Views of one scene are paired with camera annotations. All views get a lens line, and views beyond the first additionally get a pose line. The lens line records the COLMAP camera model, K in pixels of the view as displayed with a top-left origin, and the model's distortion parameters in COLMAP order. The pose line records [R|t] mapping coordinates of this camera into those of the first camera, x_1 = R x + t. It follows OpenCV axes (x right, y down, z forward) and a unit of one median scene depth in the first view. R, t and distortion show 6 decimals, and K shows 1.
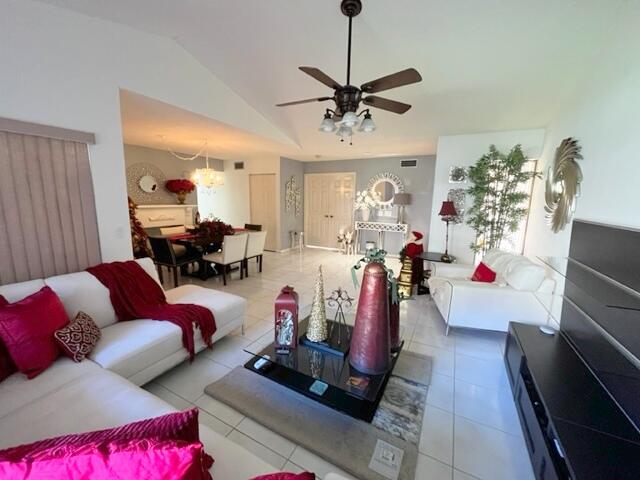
lens RADIAL K [[258.5, 0, 320.0], [0, 258.5, 240.0], [0, 0, 1]] dist [-0.001561, -0.000080]
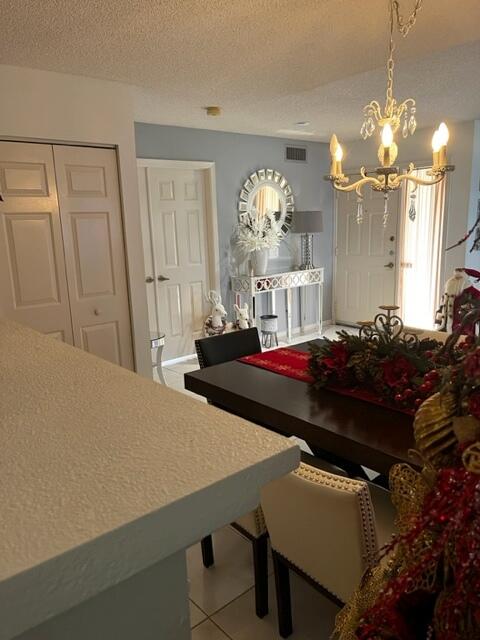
lens RADIAL K [[487.0, 0, 240.0], [0, 487.0, 320.0], [0, 0, 1]] dist [0.074140, -0.096336]
pose [[0.377104, -0.216492, 0.900513, -0.641213], [0.190367, 0.969655, 0.153395, -0.135529], [-0.906396, 0.113582, 0.406874, 0.697165]]
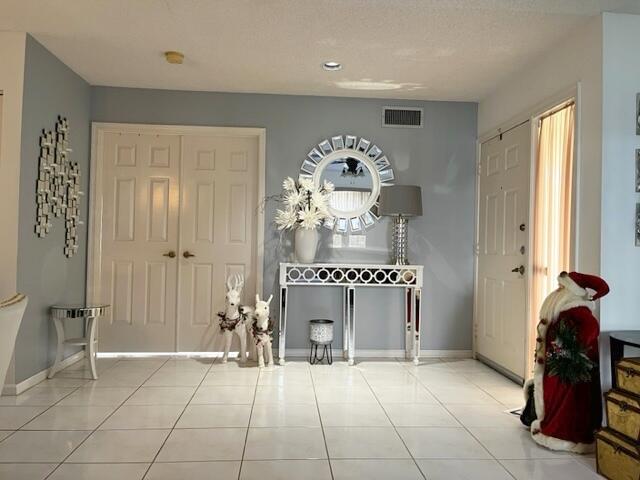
lens RADIAL K [[487.0, 0, 315.3], [0, 487.0, 238.7], [0, 0, 1]] dist [0.074140, -0.096336]
pose [[0.849899, 0.007113, 0.526898, -0.167415], [0.080979, 0.986268, -0.143934, -0.008002], [-0.520686, 0.164997, 0.837653, 0.434847]]
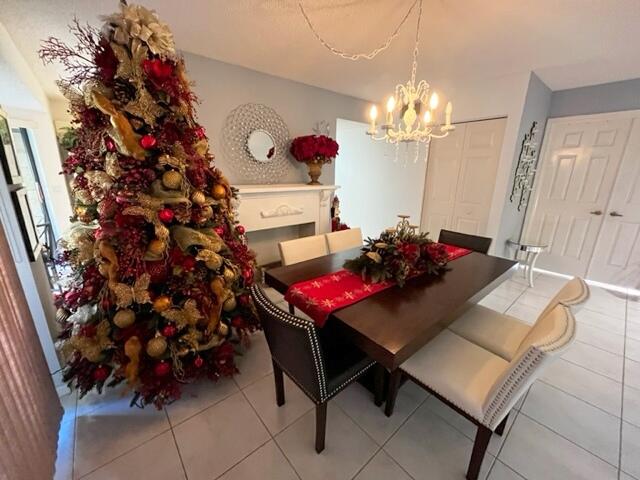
lens RADIAL K [[258.5, 0, 320.0], [0, 258.5, 240.0], [0, 0, 1]] dist [-0.001561, -0.000080]
pose [[0.929845, 0.092139, -0.356228, -0.297625], [-0.056340, 0.992376, 0.109617, -0.076276], [0.363612, -0.081856, 0.927947, 0.458890]]
